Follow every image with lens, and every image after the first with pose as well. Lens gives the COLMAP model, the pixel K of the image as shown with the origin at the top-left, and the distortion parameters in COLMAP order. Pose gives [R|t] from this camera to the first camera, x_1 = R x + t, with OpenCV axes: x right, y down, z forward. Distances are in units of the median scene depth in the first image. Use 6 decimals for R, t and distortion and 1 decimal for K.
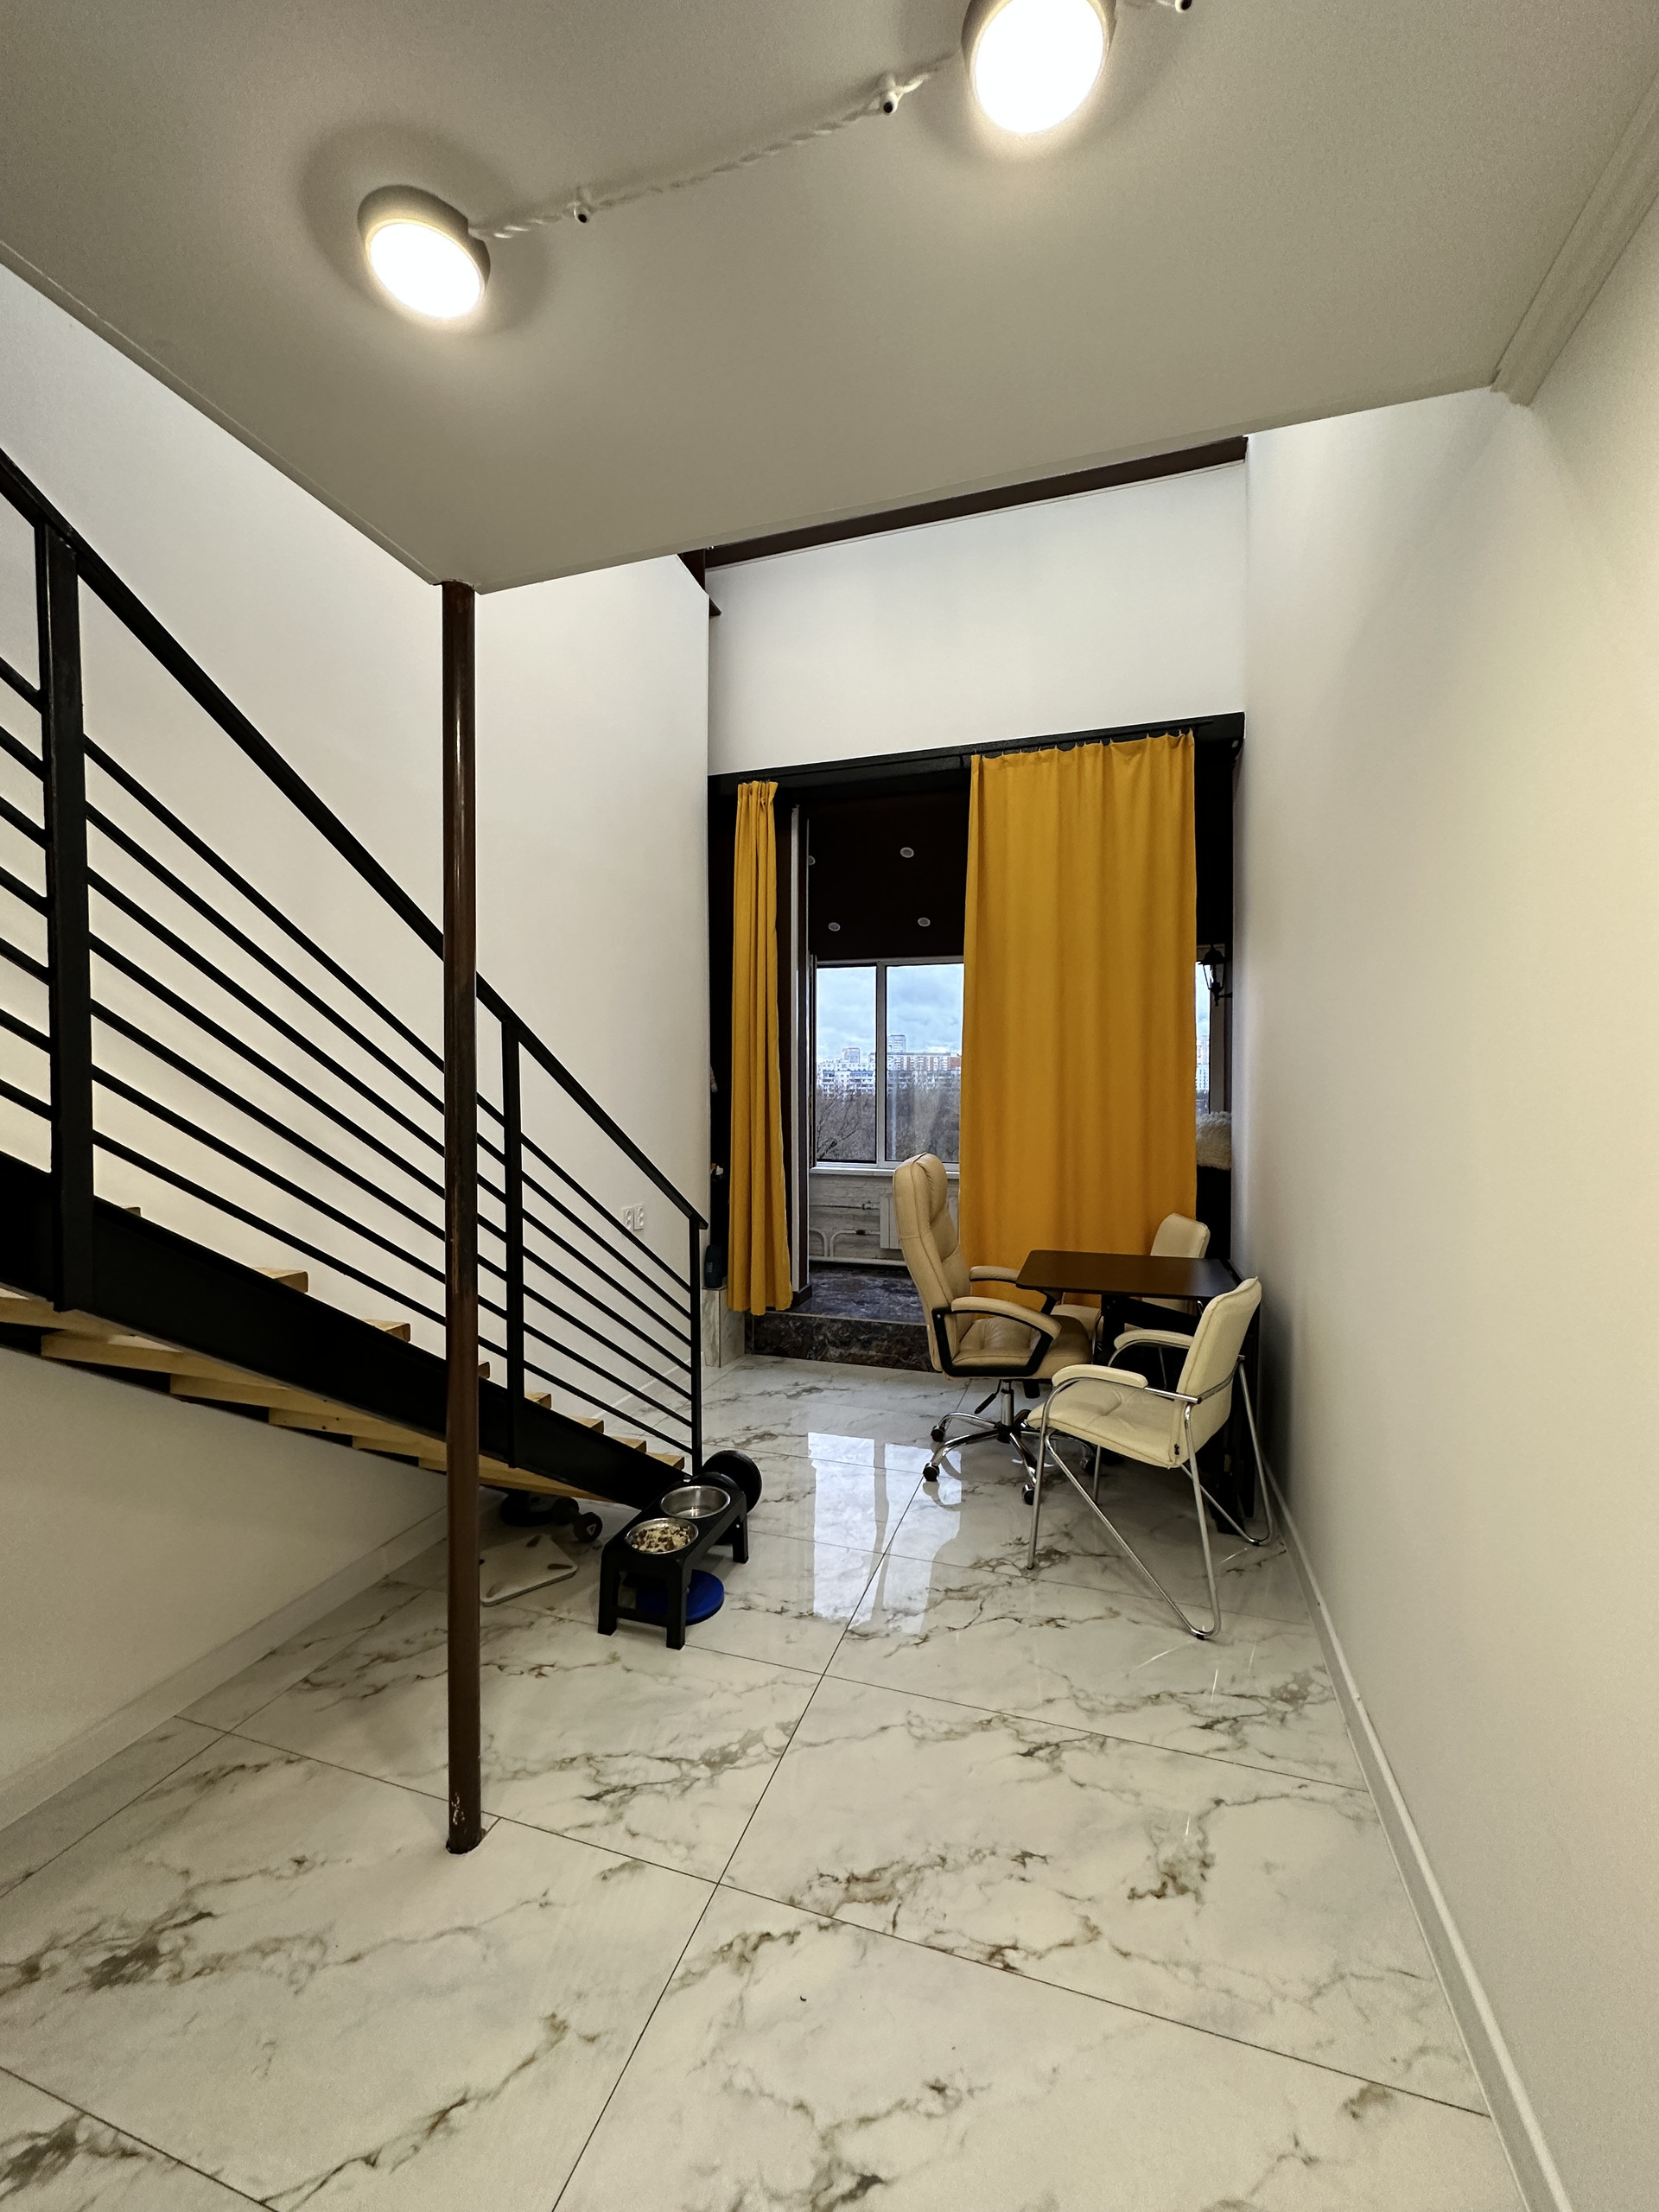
lens RADIAL K [[880.9, 0, 828.6], [0, 880.9, 1104.1], [0, 0, 1]] dist [-0.001898, 0.000524]
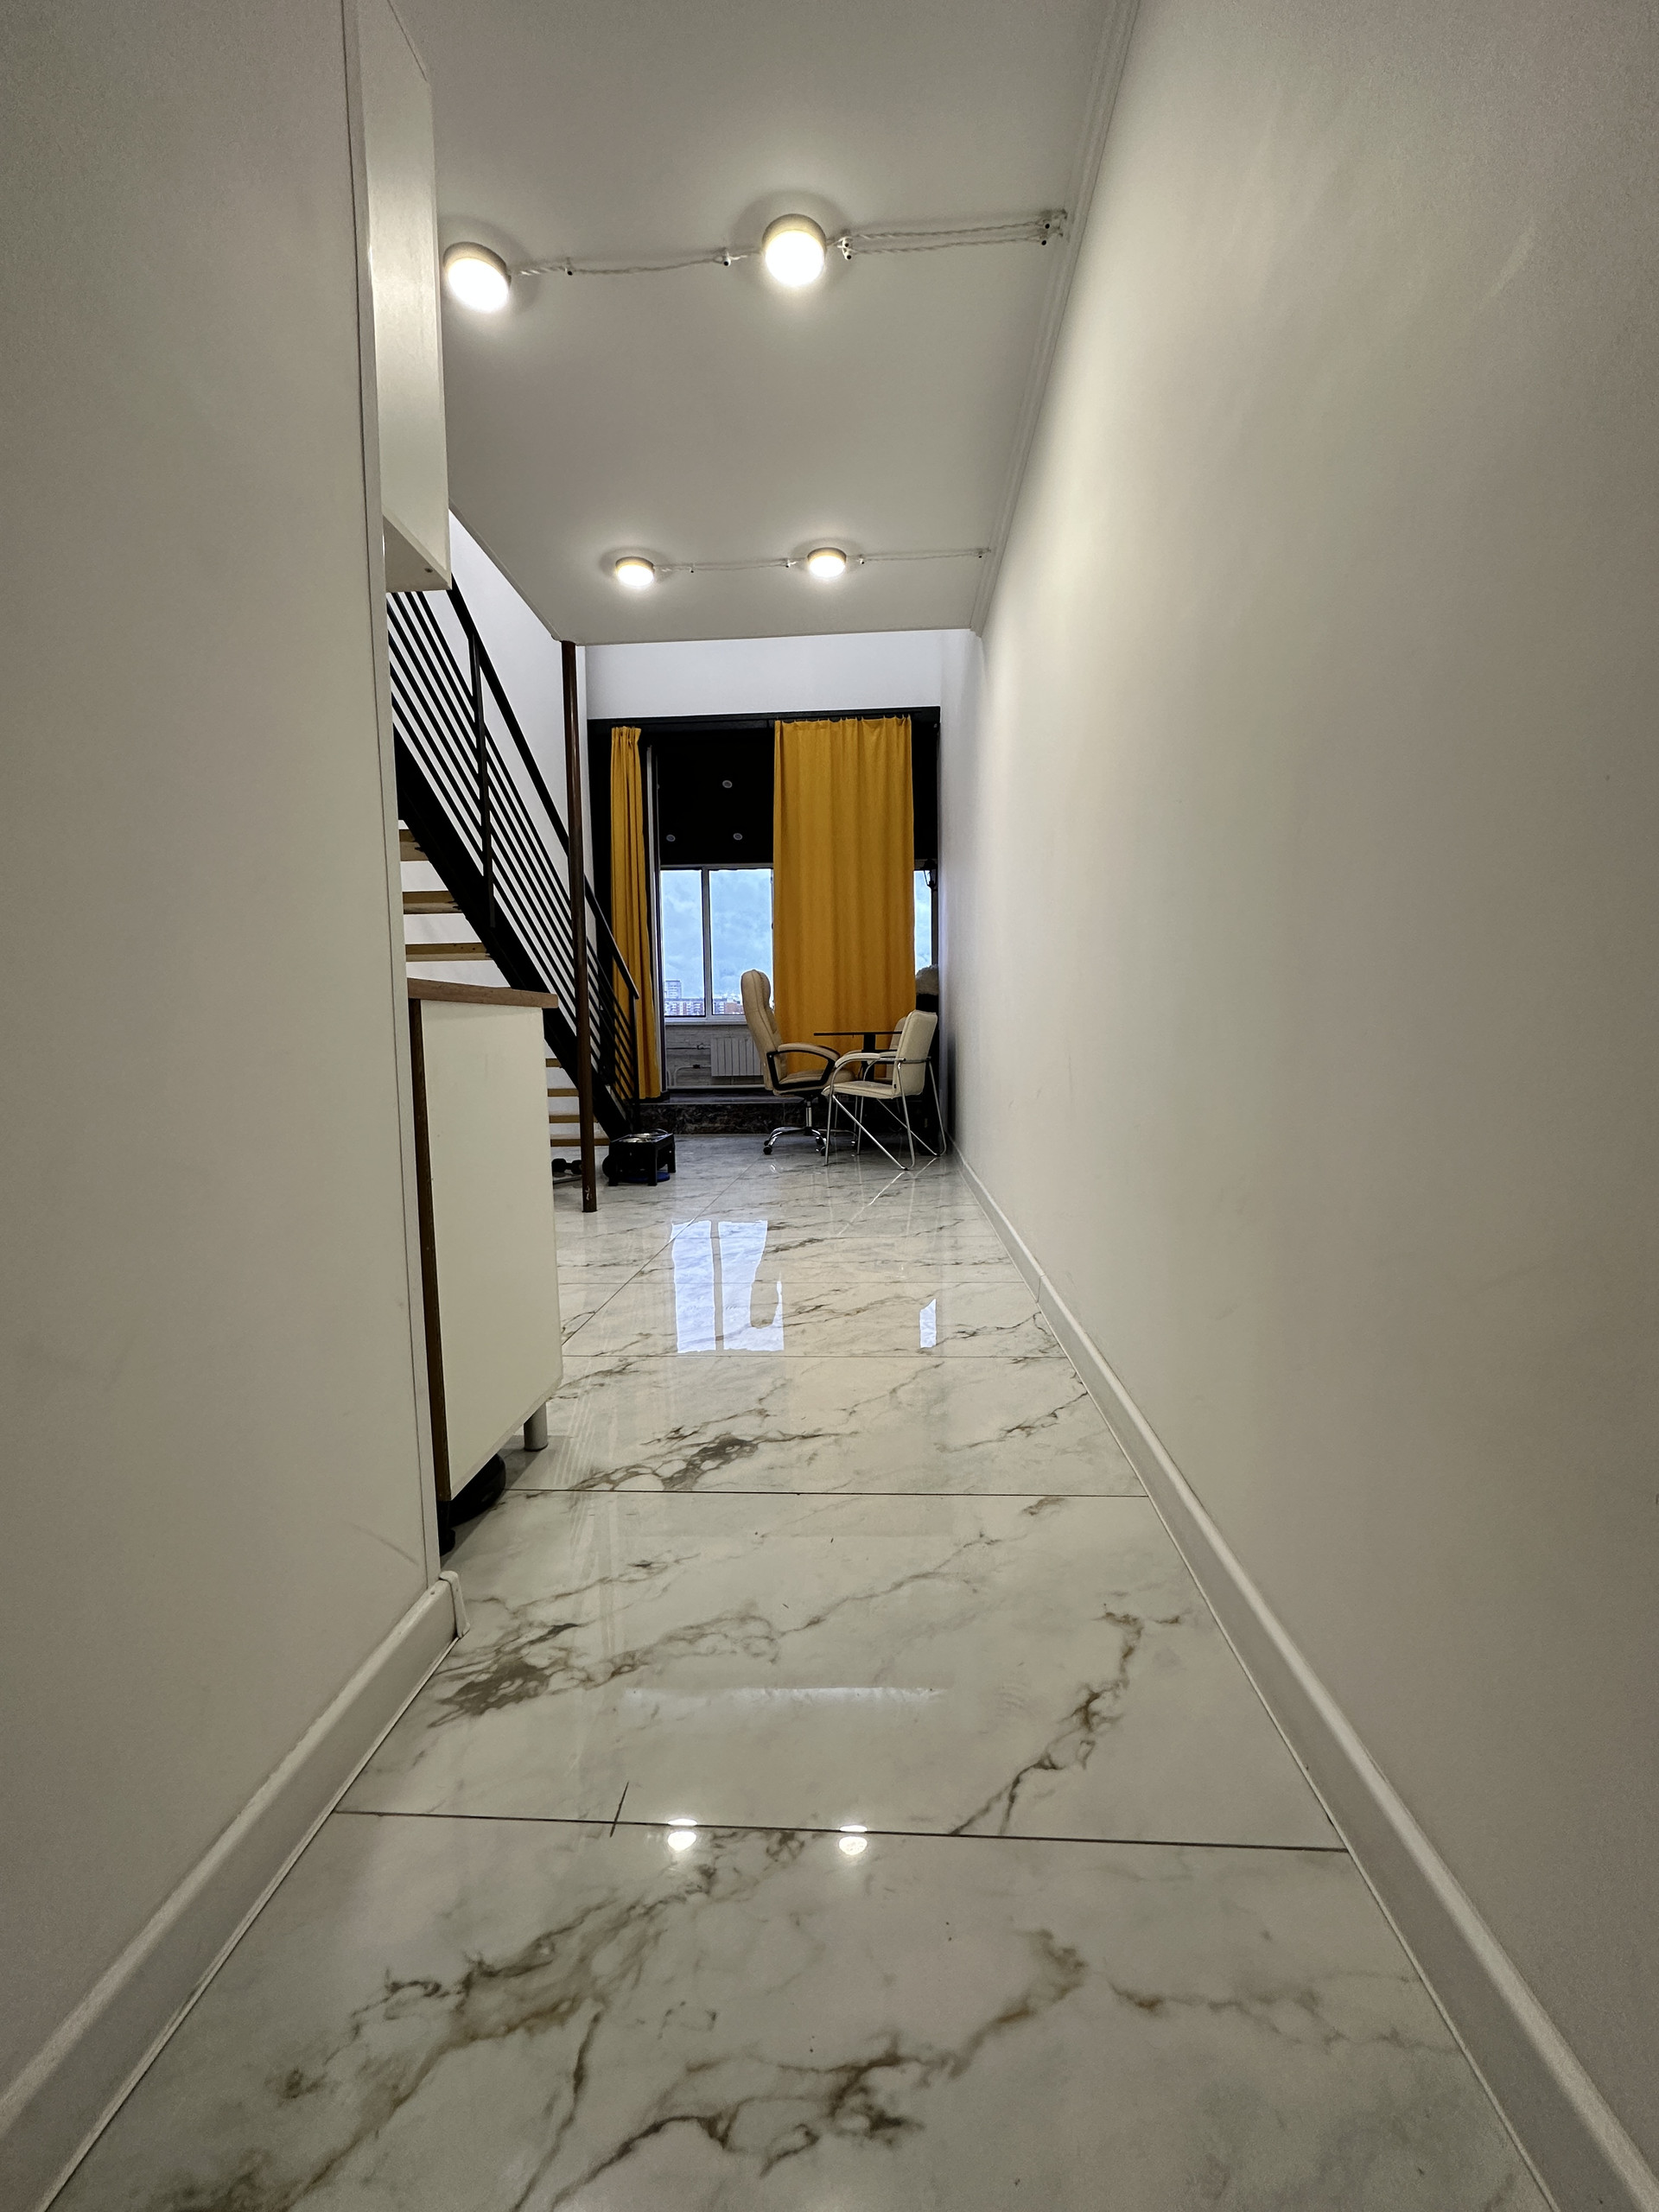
lens RADIAL K [[880.9, 0, 828.6], [0, 880.9, 1104.1], [0, 0, 1]] dist [-0.001898, 0.000524]
pose [[0.968442, -0.035601, 0.246684, -0.151644], [0.020722, 0.997820, 0.062649, 0.178211], [-0.248377, -0.055560, 0.967069, -0.548888]]
